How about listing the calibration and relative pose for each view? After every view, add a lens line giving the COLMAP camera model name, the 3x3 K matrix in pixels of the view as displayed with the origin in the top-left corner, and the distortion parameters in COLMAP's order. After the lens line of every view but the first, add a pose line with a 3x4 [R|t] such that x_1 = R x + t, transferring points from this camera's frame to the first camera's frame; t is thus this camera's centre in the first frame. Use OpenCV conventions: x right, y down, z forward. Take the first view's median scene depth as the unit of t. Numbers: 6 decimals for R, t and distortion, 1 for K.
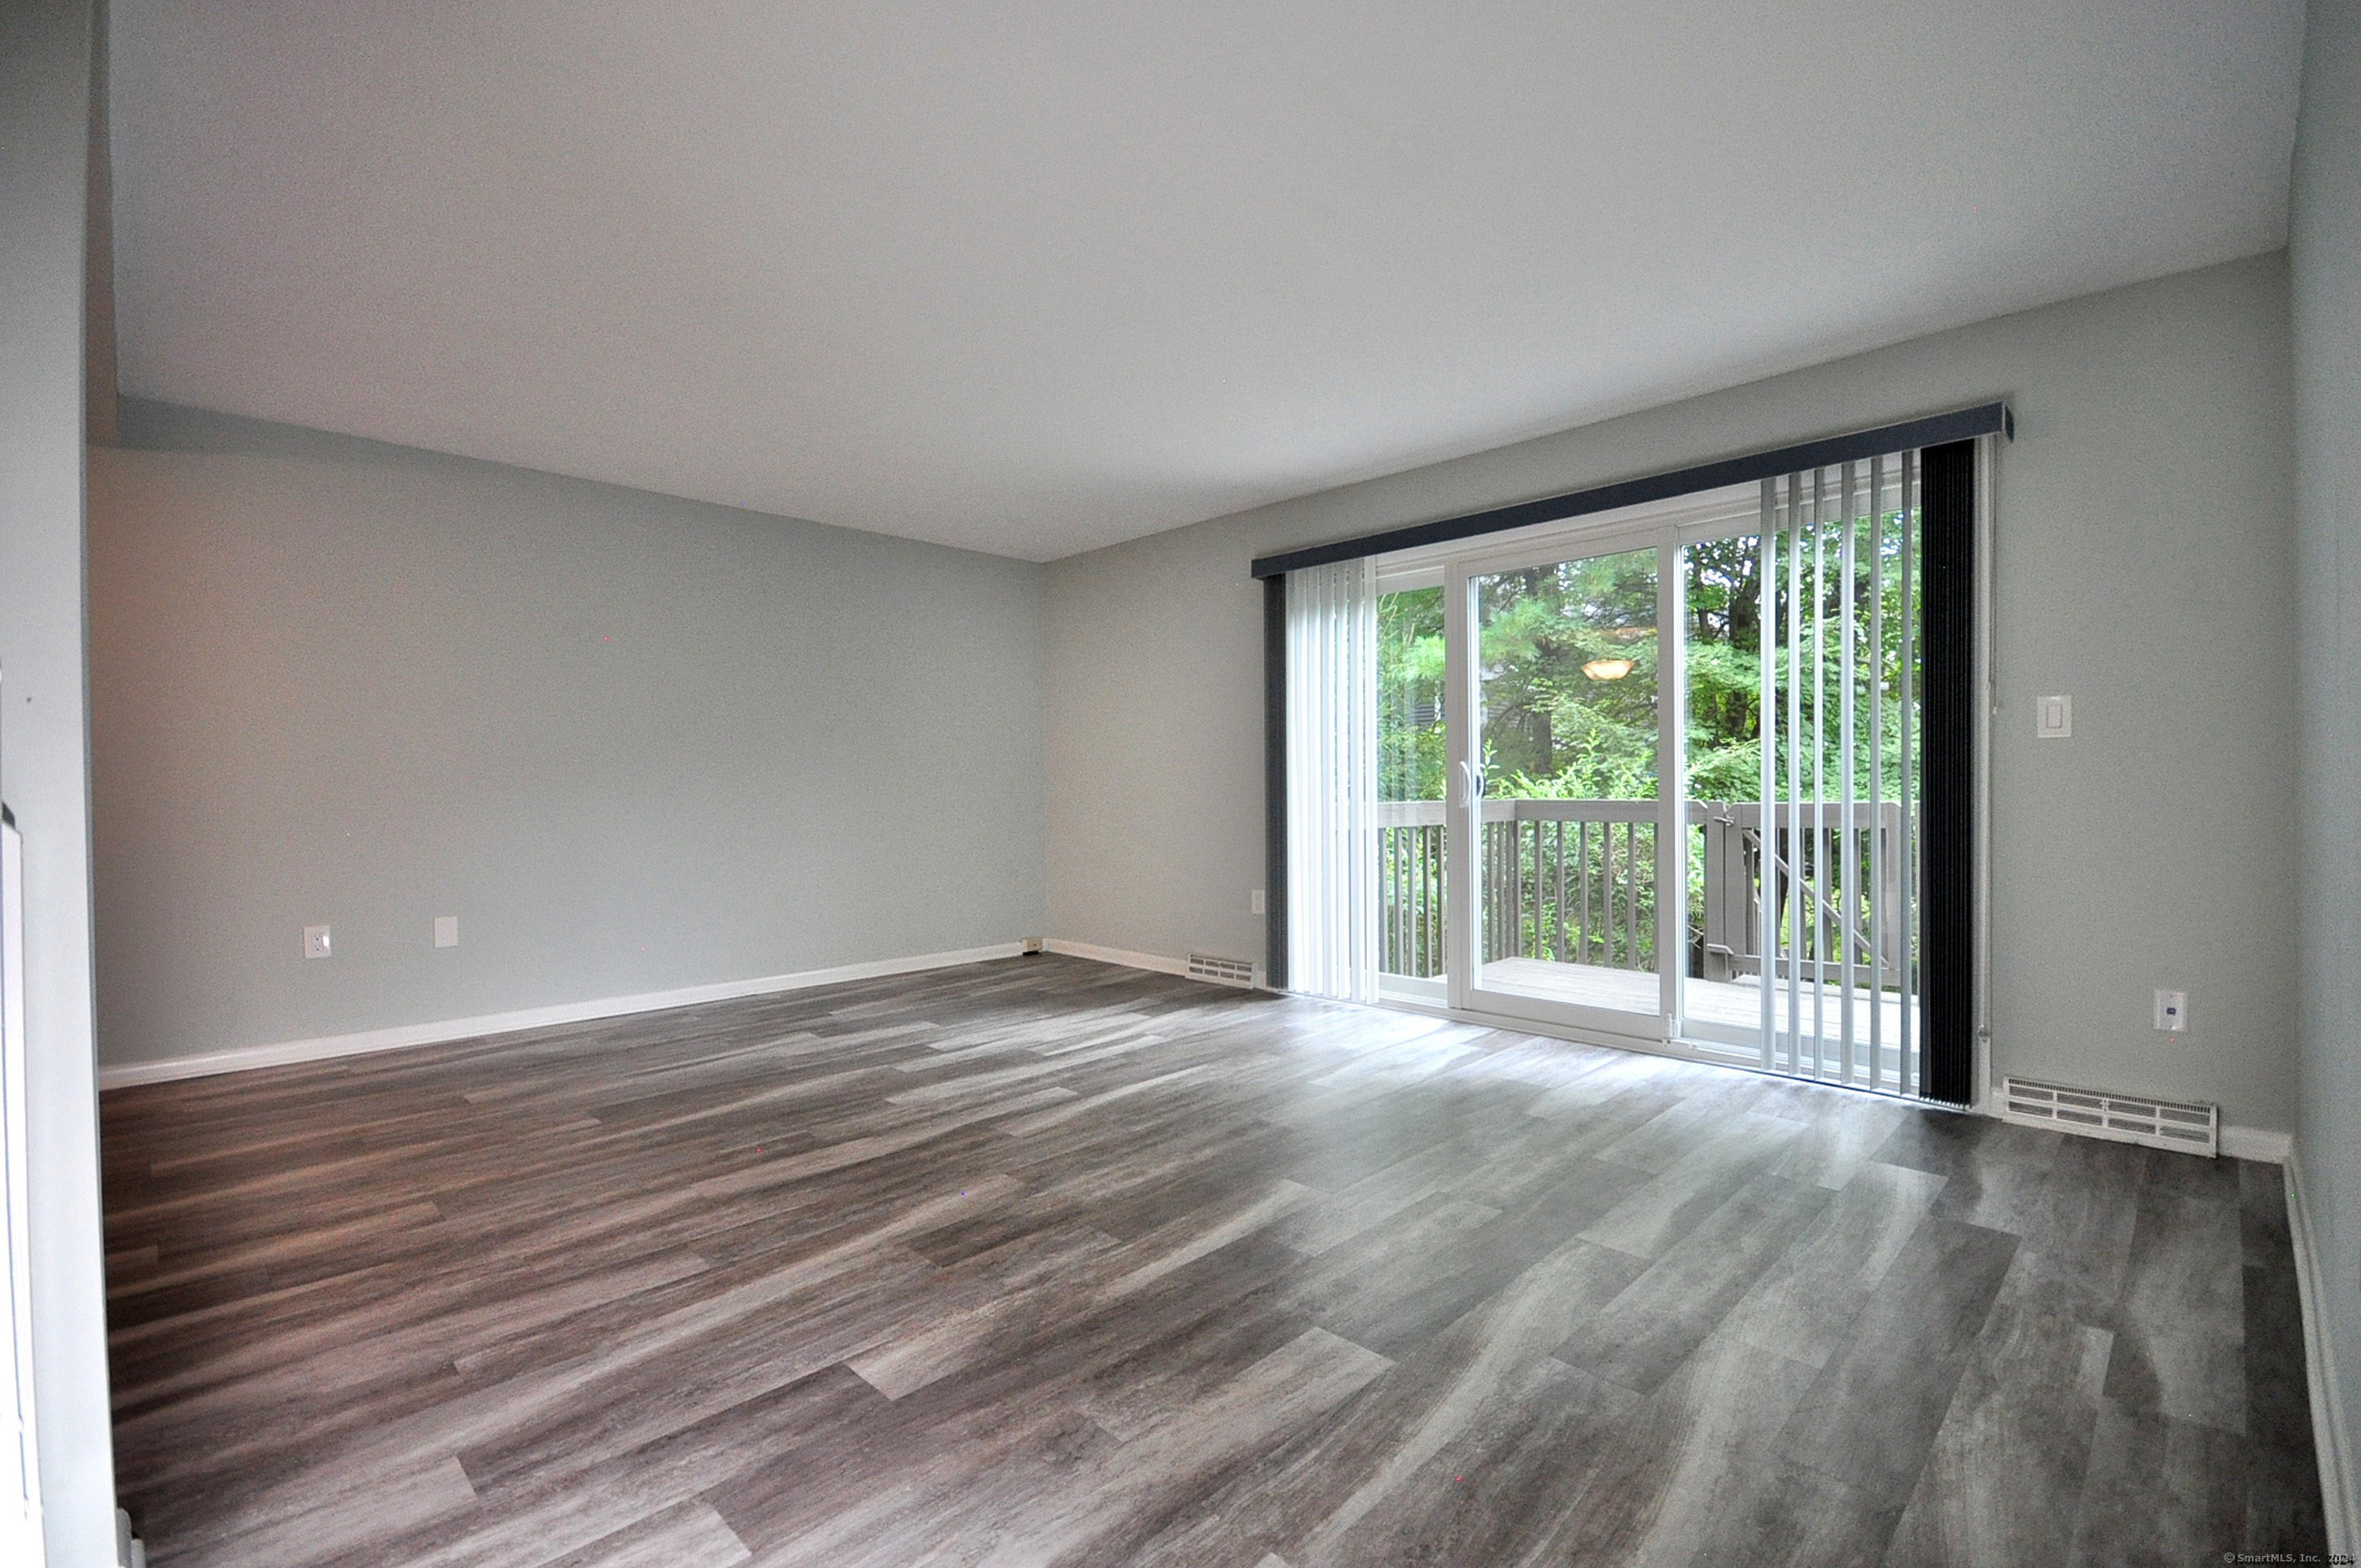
lens RADIAL K [[1051.5, 0, 1174.0], [0, 1051.5, 773.7], [0, 0, 1]] dist [0.003542, -0.007284]
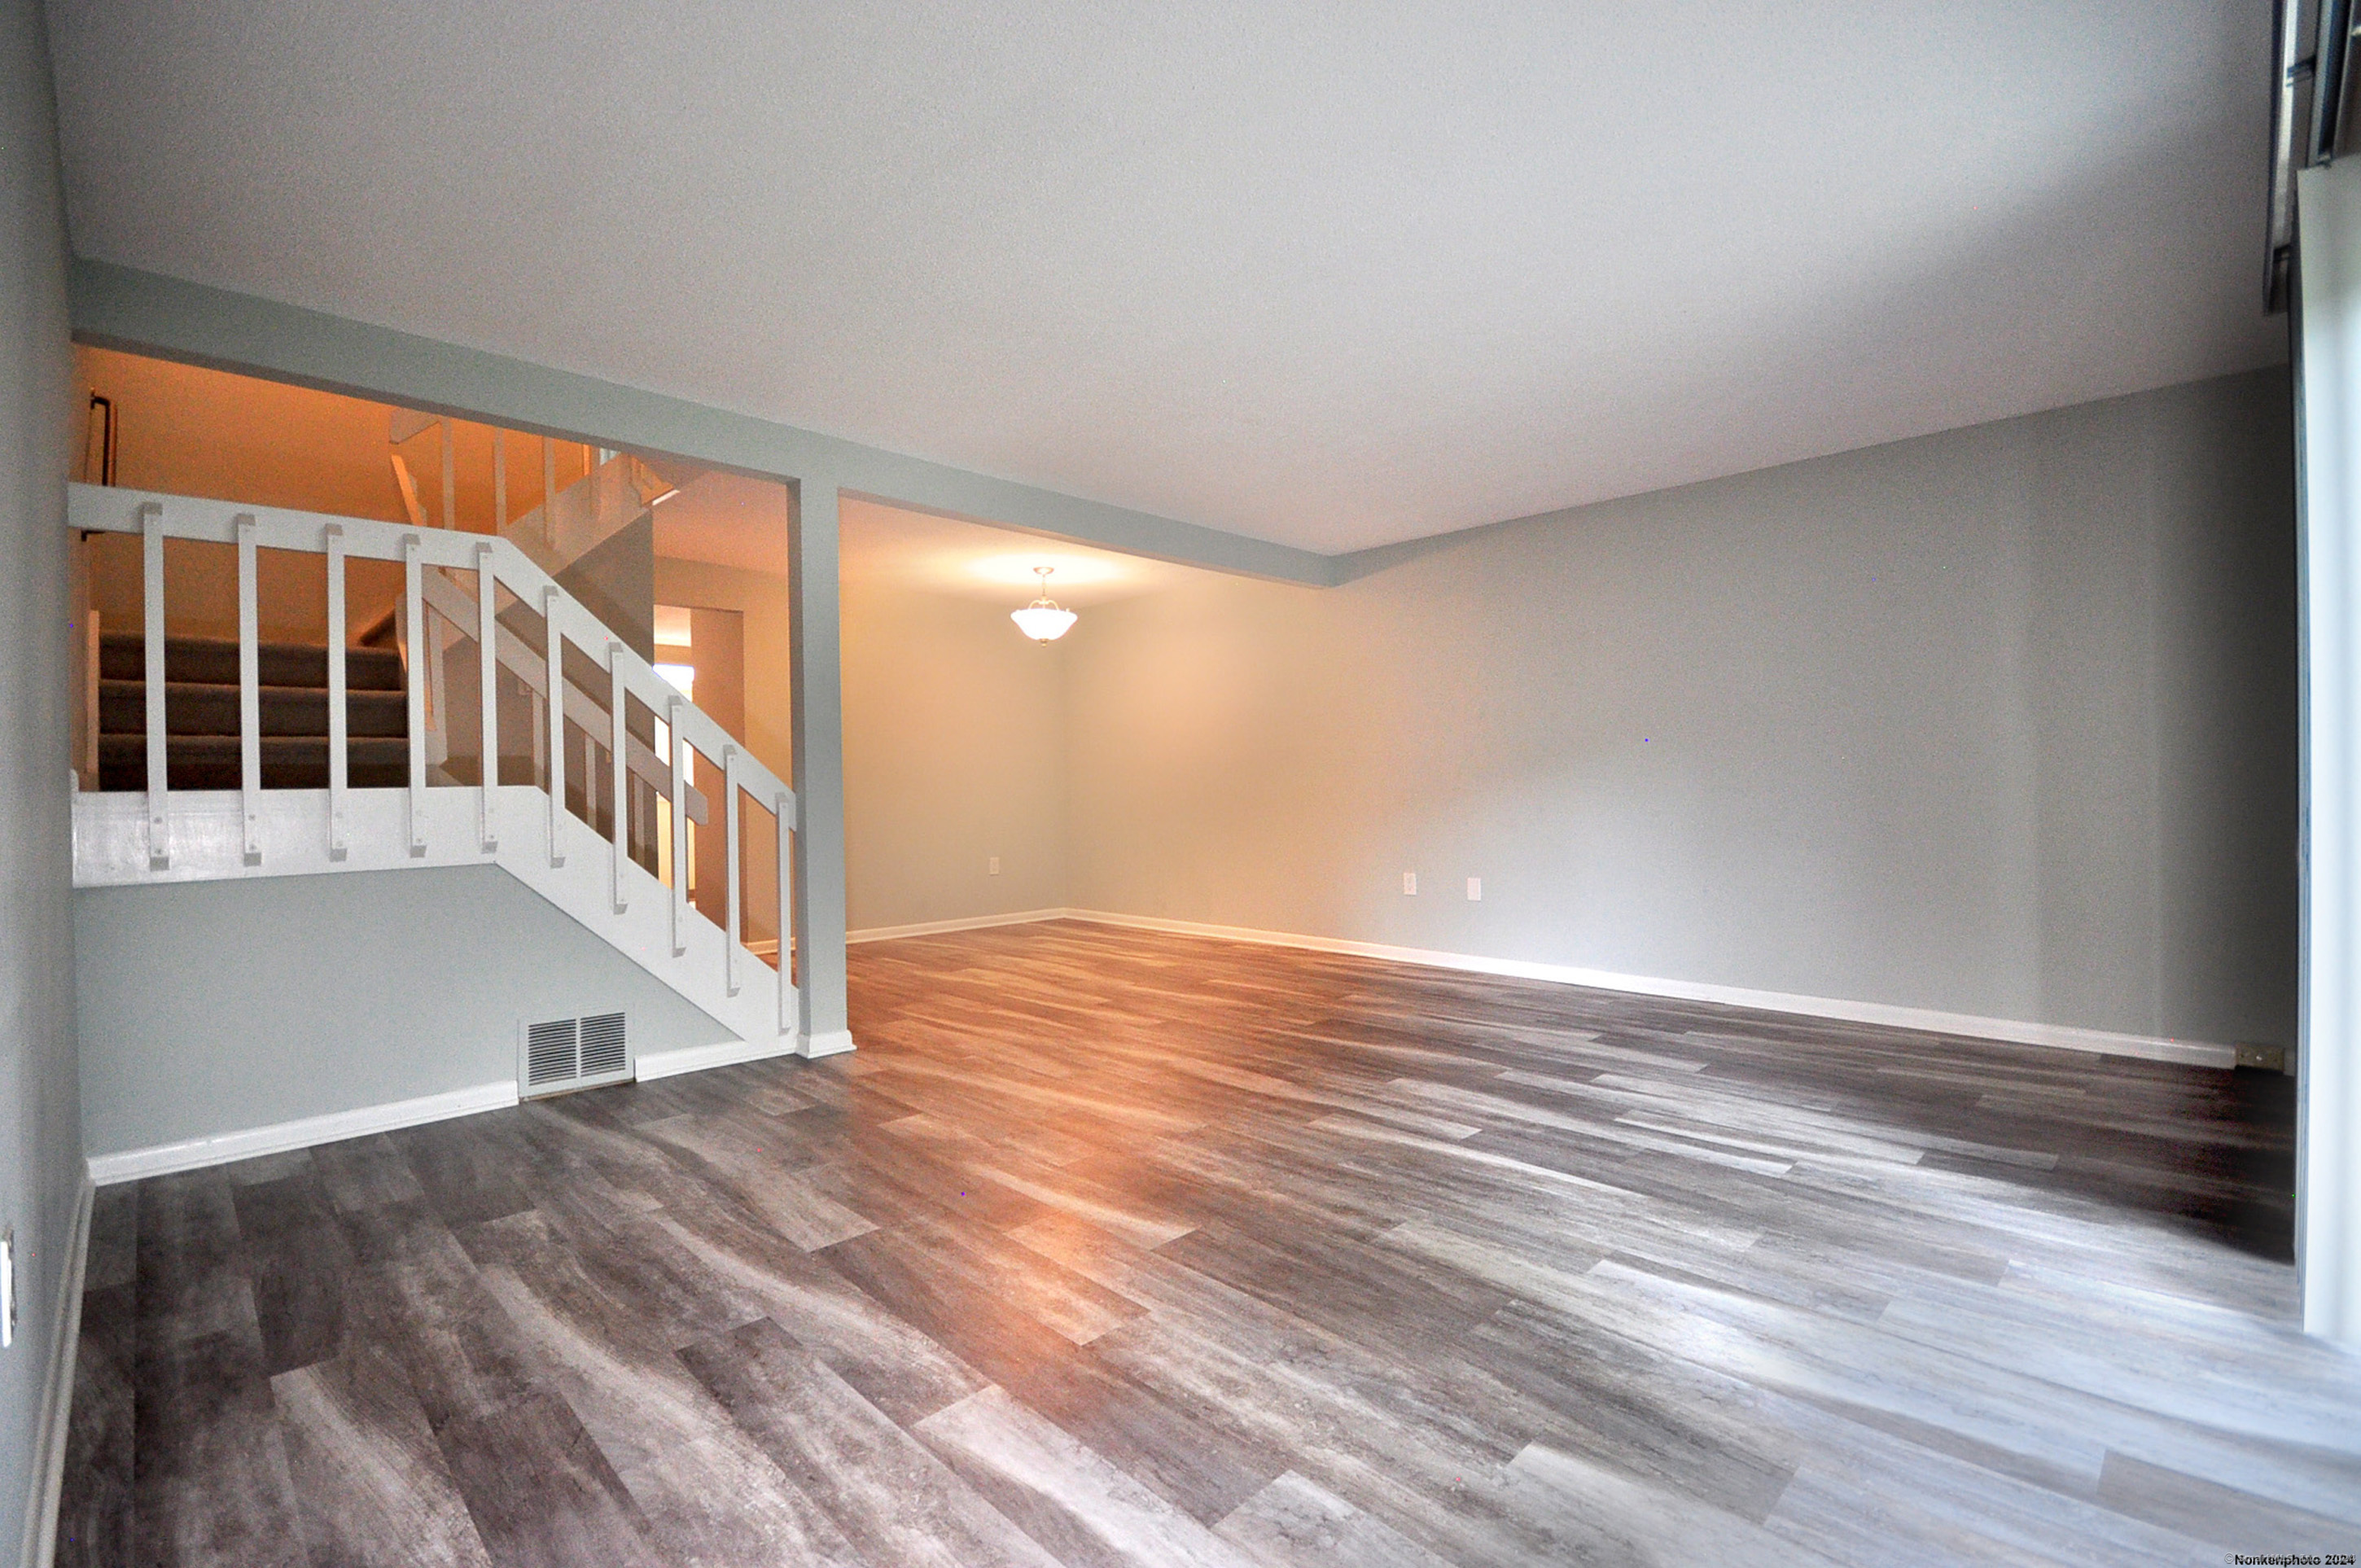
lens RADIAL K [[1032.1, 0, 1170.3], [0, 1032.1, 786.0], [0, 0, 1]] dist [0.000679, -0.005461]
pose [[-0.011015, 0.007597, -0.999910, 0.936432], [0.022441, 0.999721, 0.007348, 0.000055], [0.999687, -0.022358, -0.011183, 0.948891]]
